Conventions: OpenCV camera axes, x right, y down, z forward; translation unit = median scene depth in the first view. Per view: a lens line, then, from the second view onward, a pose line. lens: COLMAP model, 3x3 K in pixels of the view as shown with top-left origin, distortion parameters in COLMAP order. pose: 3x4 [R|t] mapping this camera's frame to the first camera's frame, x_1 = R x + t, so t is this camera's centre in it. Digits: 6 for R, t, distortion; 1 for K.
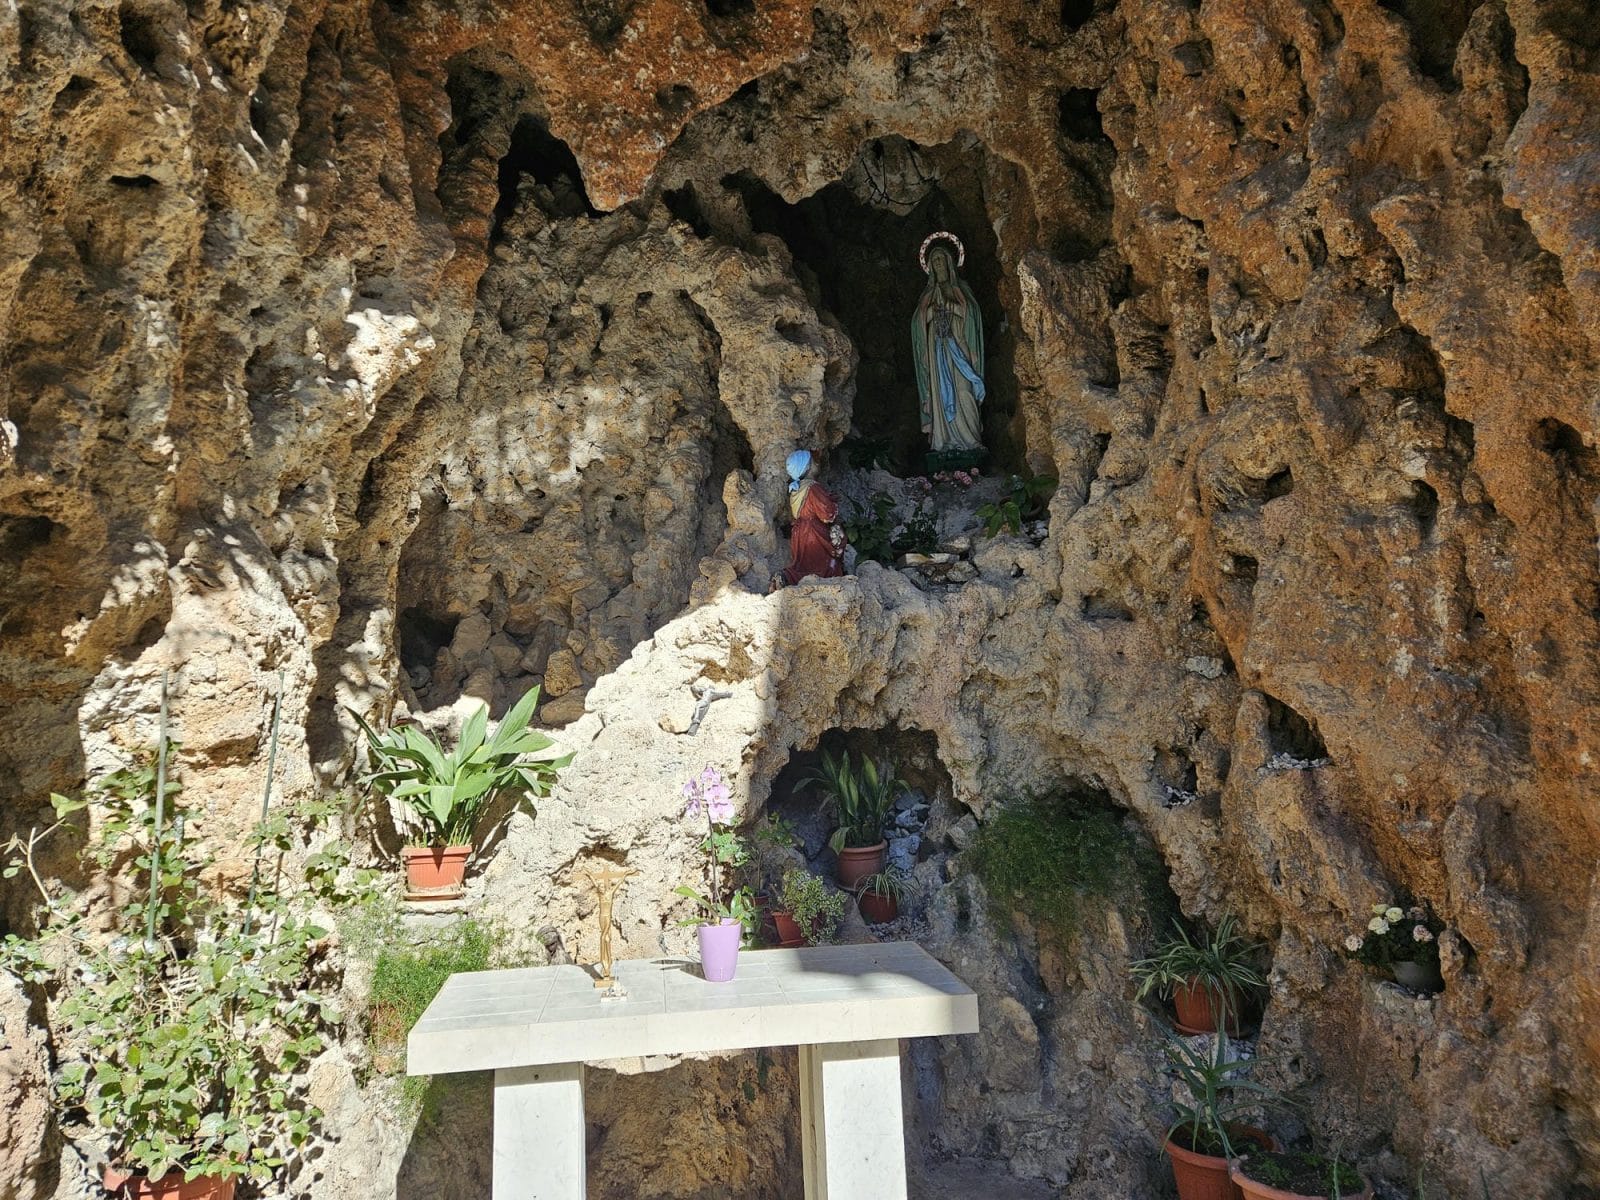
lens RADIAL K [[1067.6, 0, 791.4], [0, 1067.6, 580.6], [0, 0, 1]] dist [0.083741, -0.077535]
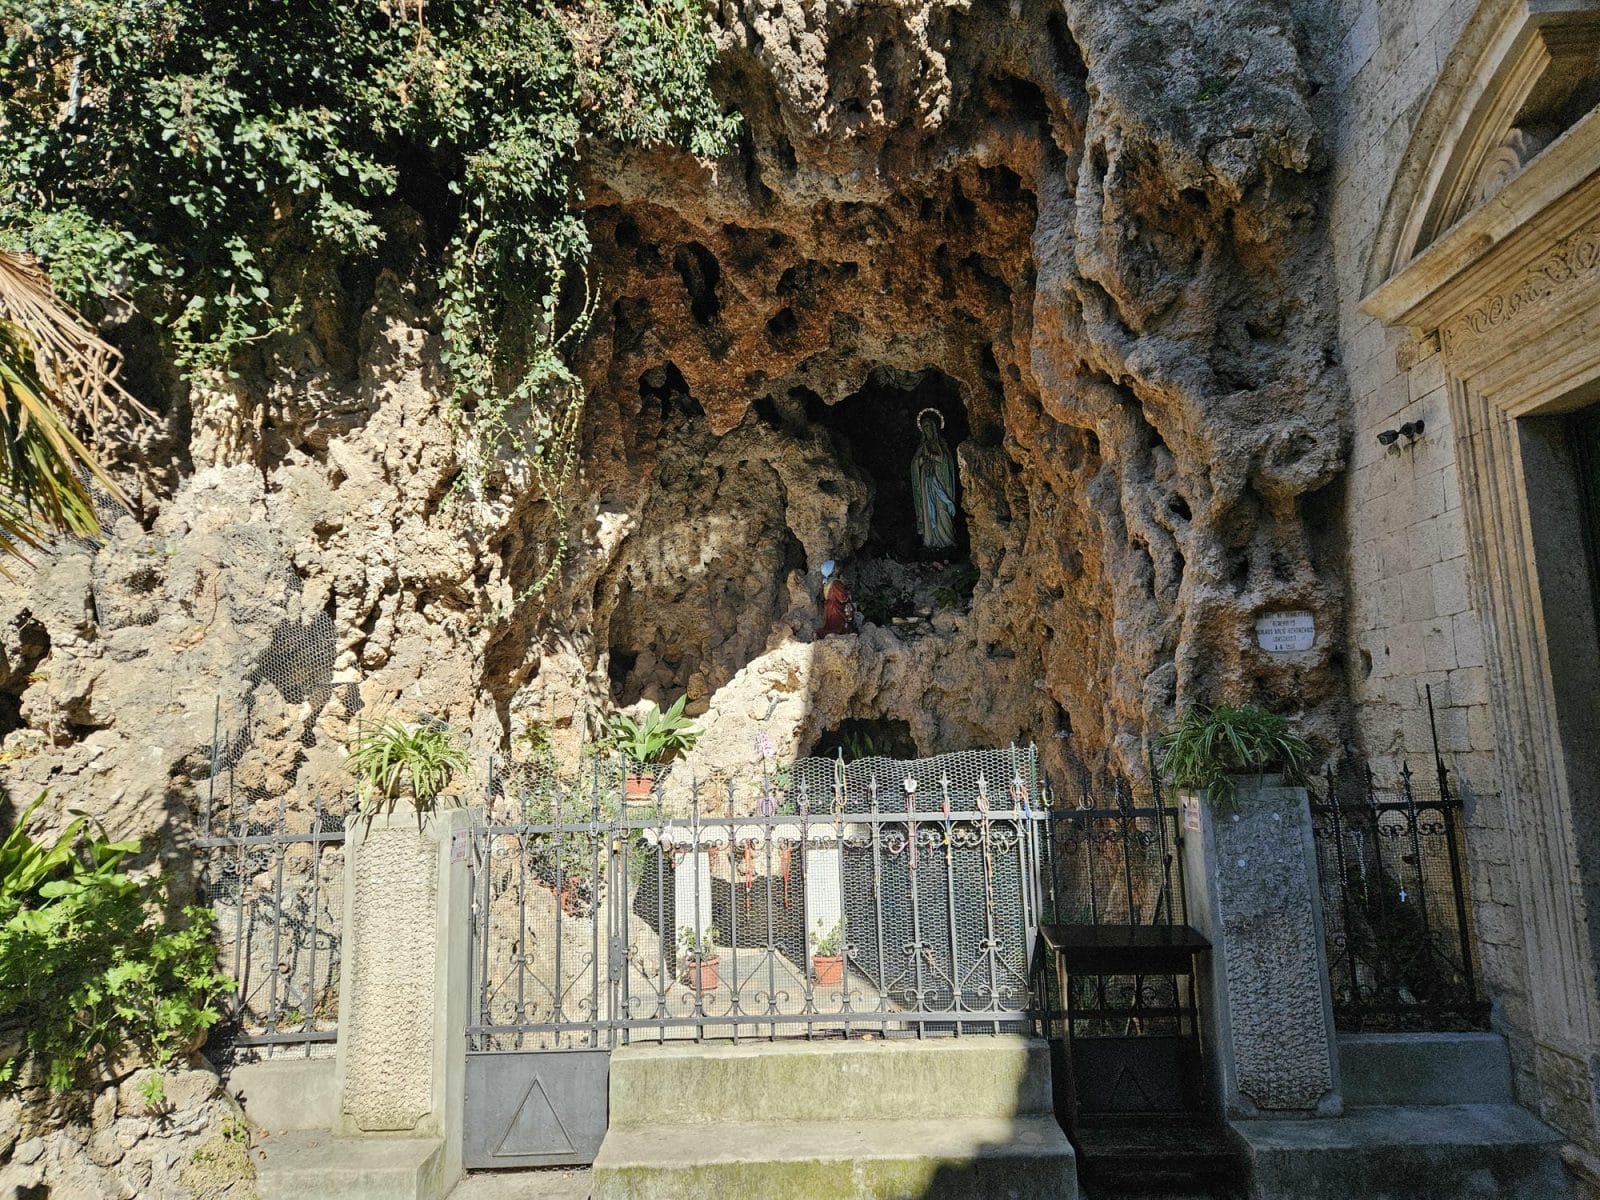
lens RADIAL K [[1067.6, 0, 791.4], [0, 1067.6, 580.6], [0, 0, 1]] dist [0.083741, -0.077535]
pose [[0.993028, -0.008996, -0.117535, 0.157397], [0.008670, 0.999957, -0.003288, -0.085575], [0.117560, 0.002246, 0.993063, -0.773260]]
